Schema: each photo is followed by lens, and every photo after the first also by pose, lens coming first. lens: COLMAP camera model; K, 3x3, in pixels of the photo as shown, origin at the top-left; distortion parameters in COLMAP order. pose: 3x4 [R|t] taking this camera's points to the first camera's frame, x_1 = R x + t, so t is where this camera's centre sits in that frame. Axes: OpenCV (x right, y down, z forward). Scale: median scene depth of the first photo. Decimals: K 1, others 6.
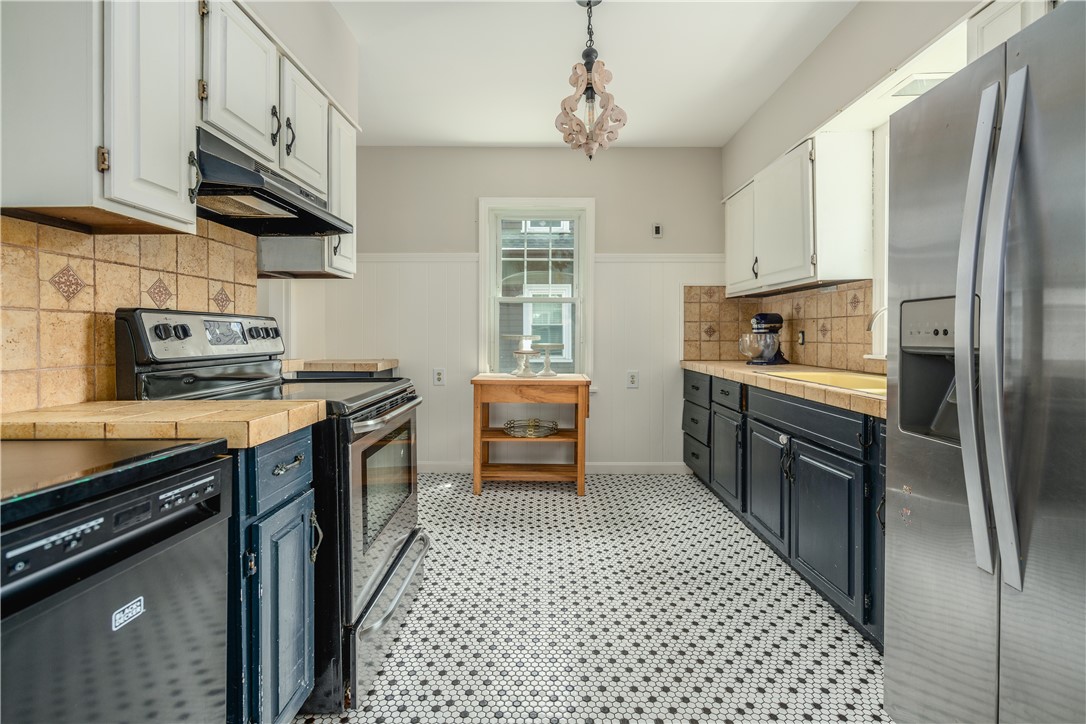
lens RADIAL K [[484.9, 0, 542.6], [0, 484.9, 340.2], [0, 0, 1]] dist [-0.000932, -0.000267]
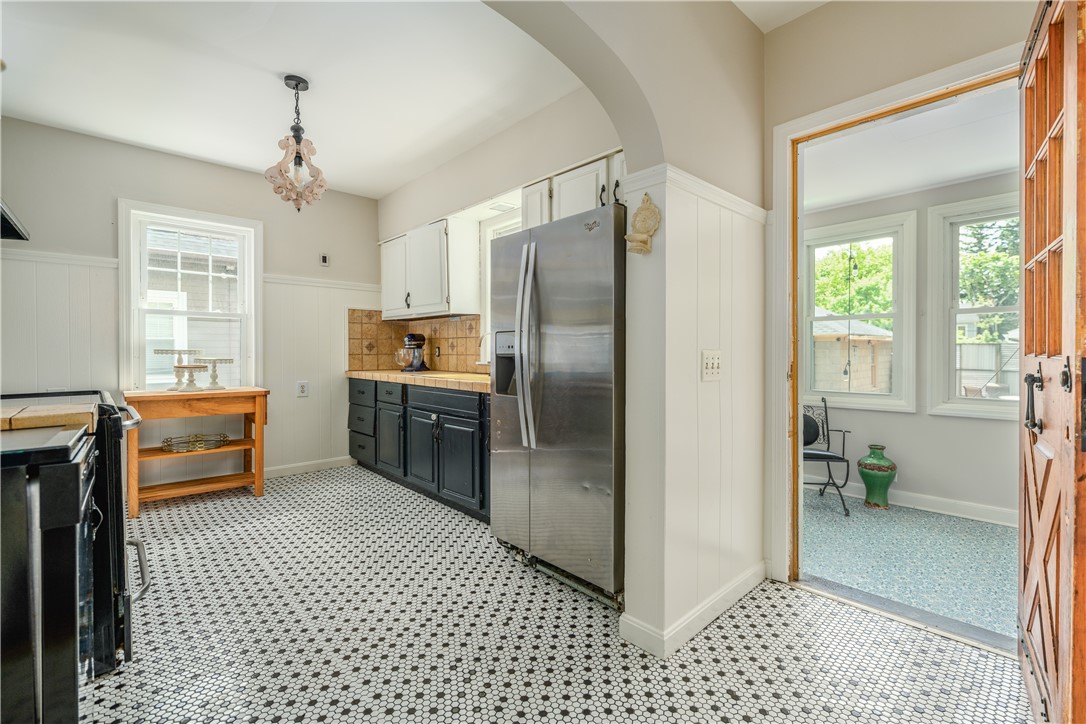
lens RADIAL K [[487.1, 0, 547.0], [0, 487.1, 359.1], [0, 0, 1]] dist [-0.000594, -0.000383]
pose [[0.733769, -0.010674, 0.679315, -0.225529], [0.007537, 0.999943, 0.007571, 0.009504], [-0.679357, -0.000435, 0.733808, -0.295687]]
